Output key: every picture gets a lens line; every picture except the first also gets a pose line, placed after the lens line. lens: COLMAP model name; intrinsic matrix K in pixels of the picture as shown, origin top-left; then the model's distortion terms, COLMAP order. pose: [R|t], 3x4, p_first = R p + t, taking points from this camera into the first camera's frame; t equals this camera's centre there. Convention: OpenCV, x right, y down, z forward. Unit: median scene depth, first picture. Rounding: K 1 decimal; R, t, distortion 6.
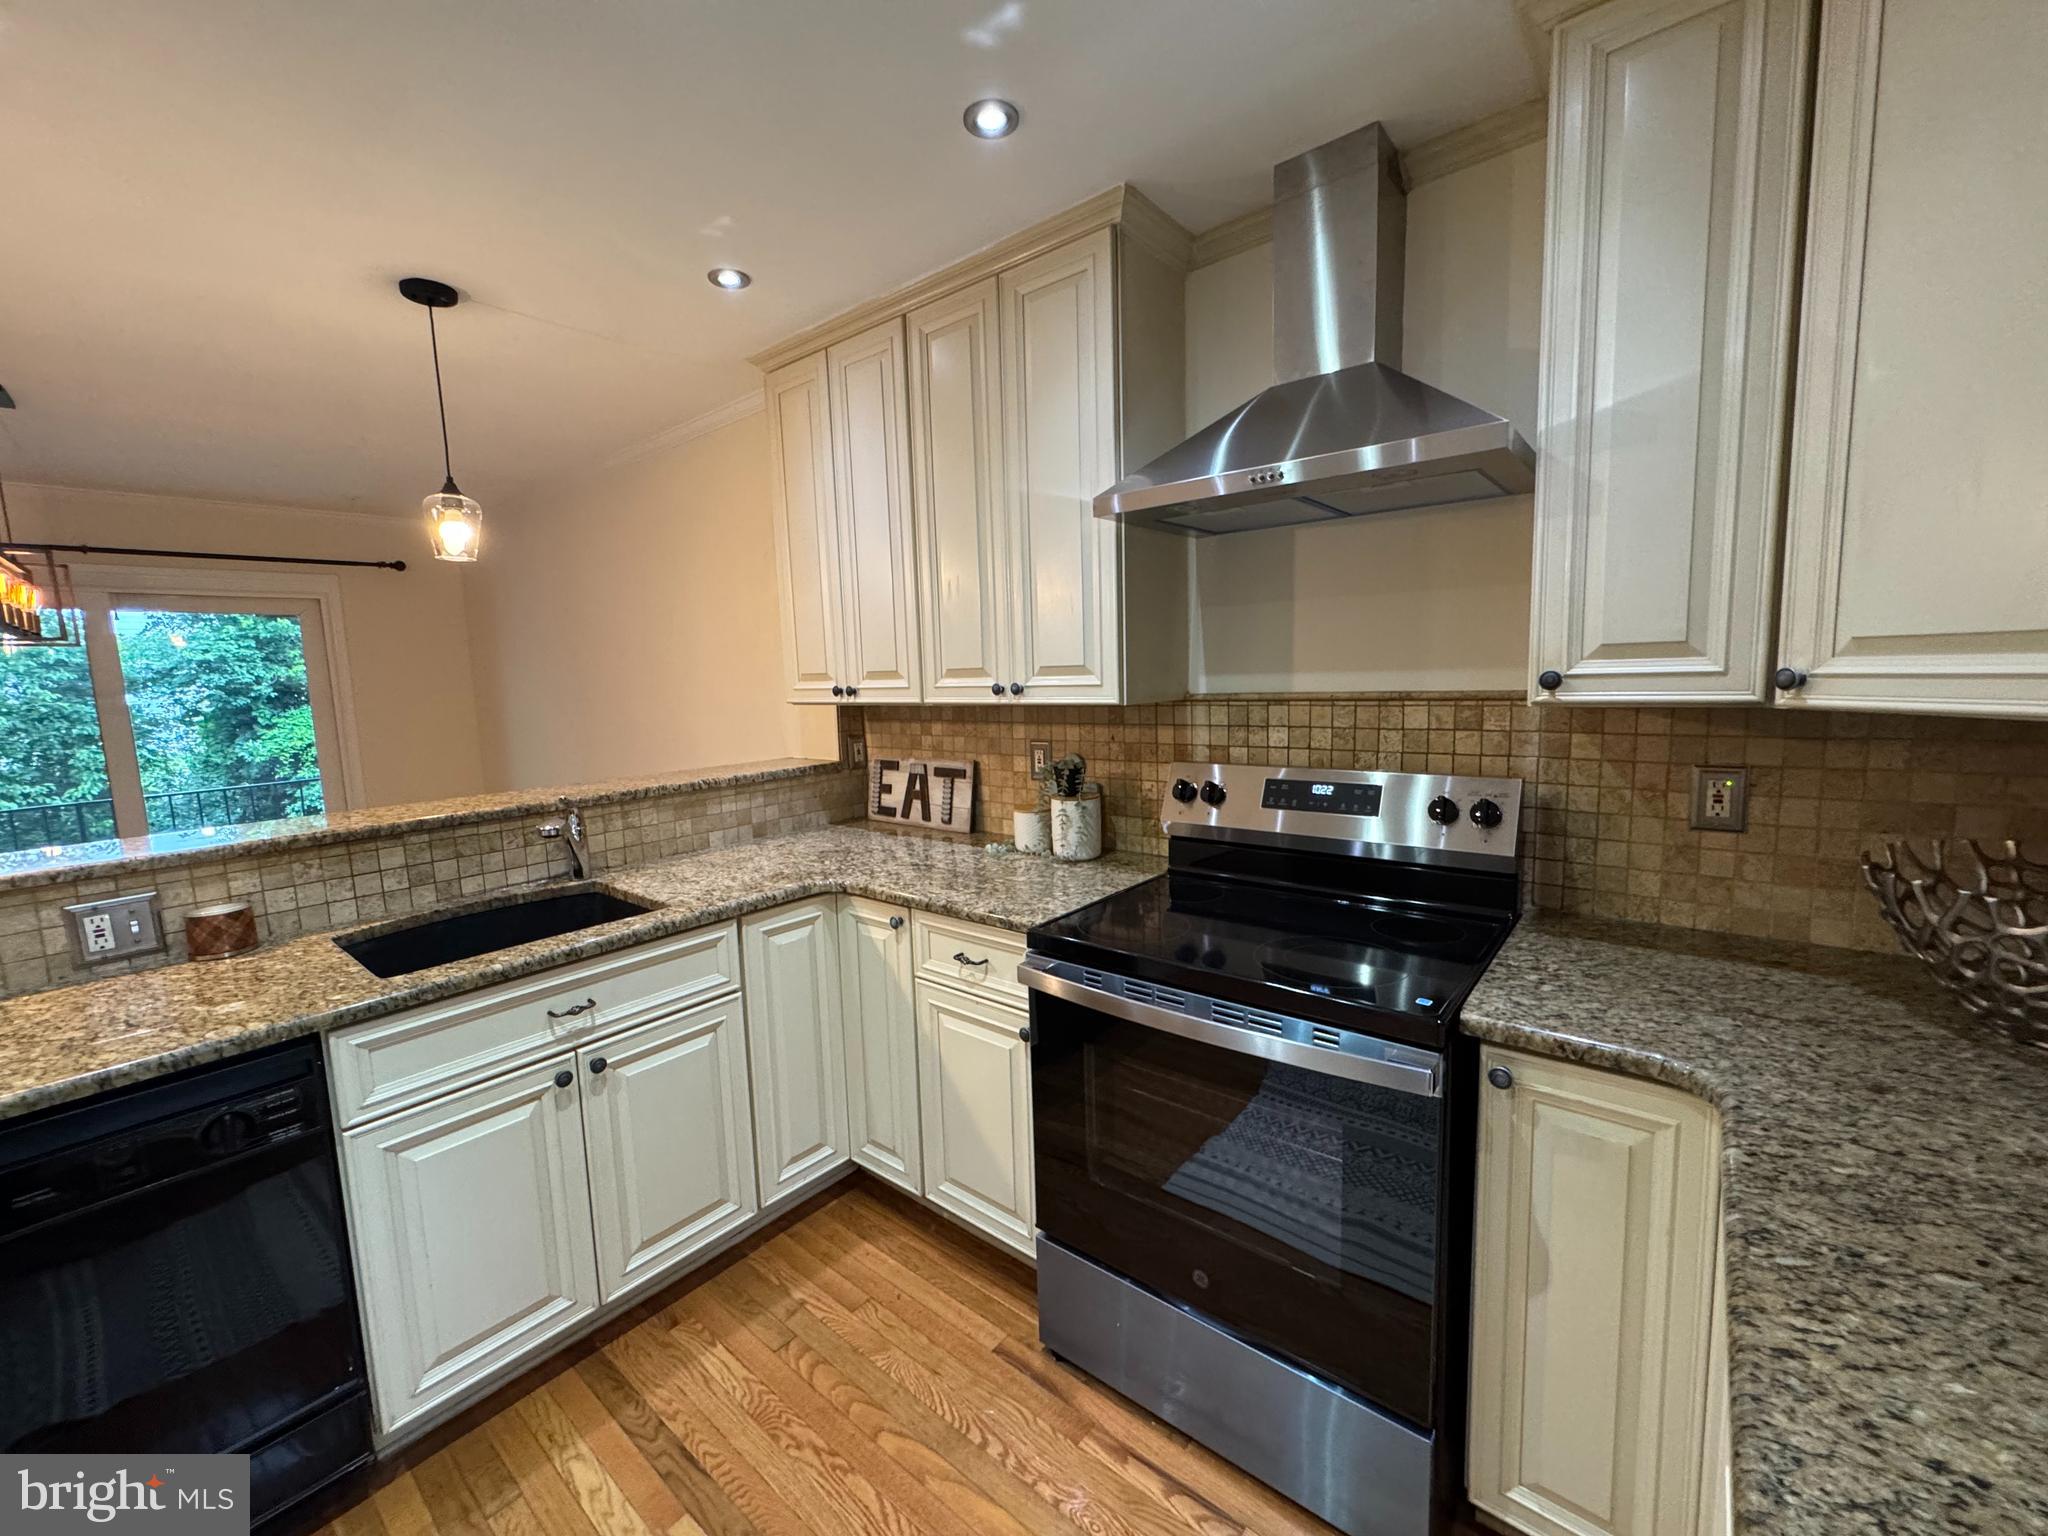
lens RADIAL K [[821.3, 0, 1021.8], [0, 821.3, 762.2], [0, 0, 1]] dist [-0.001273, -0.000214]
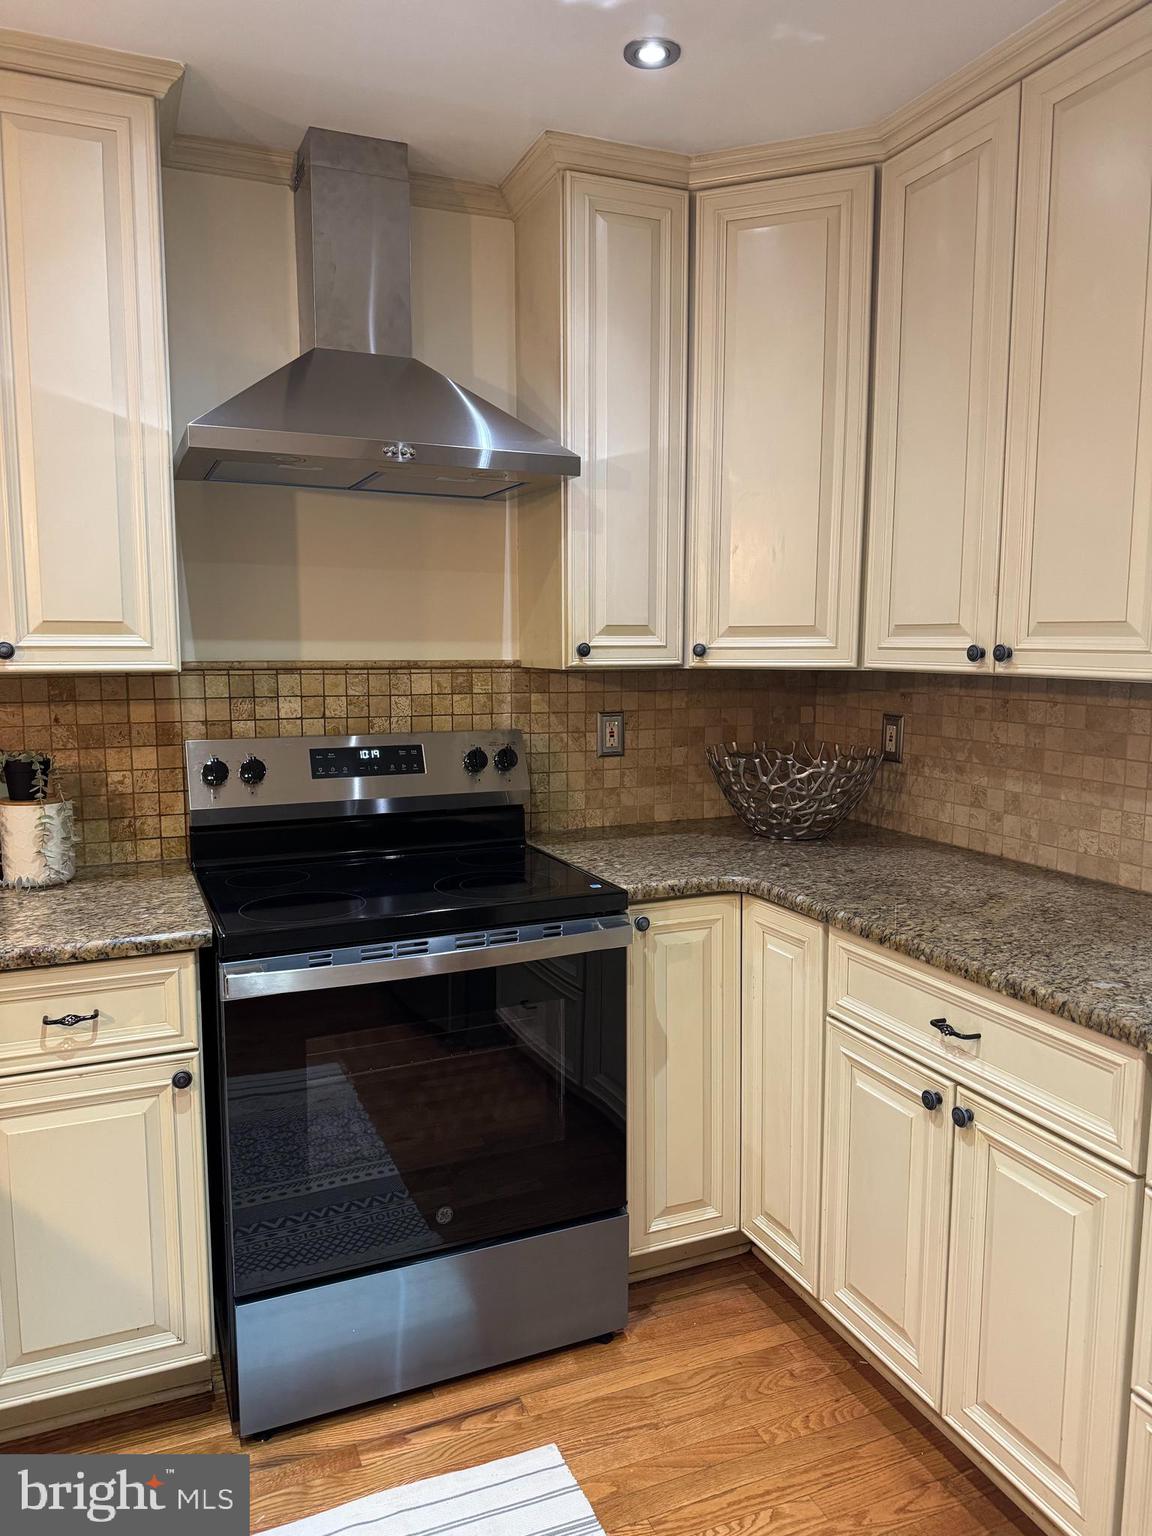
lens RADIAL K [[1076.9, 0, 576.0], [0, 1076.9, 768.0], [0, 0, 1]] dist [0.136407, -0.216214]
pose [[0.444854, -0.071960, 0.892707, -0.815217], [0.084769, 0.995675, 0.038018, 0.023325], [-0.891582, 0.058762, 0.449030, 0.173347]]
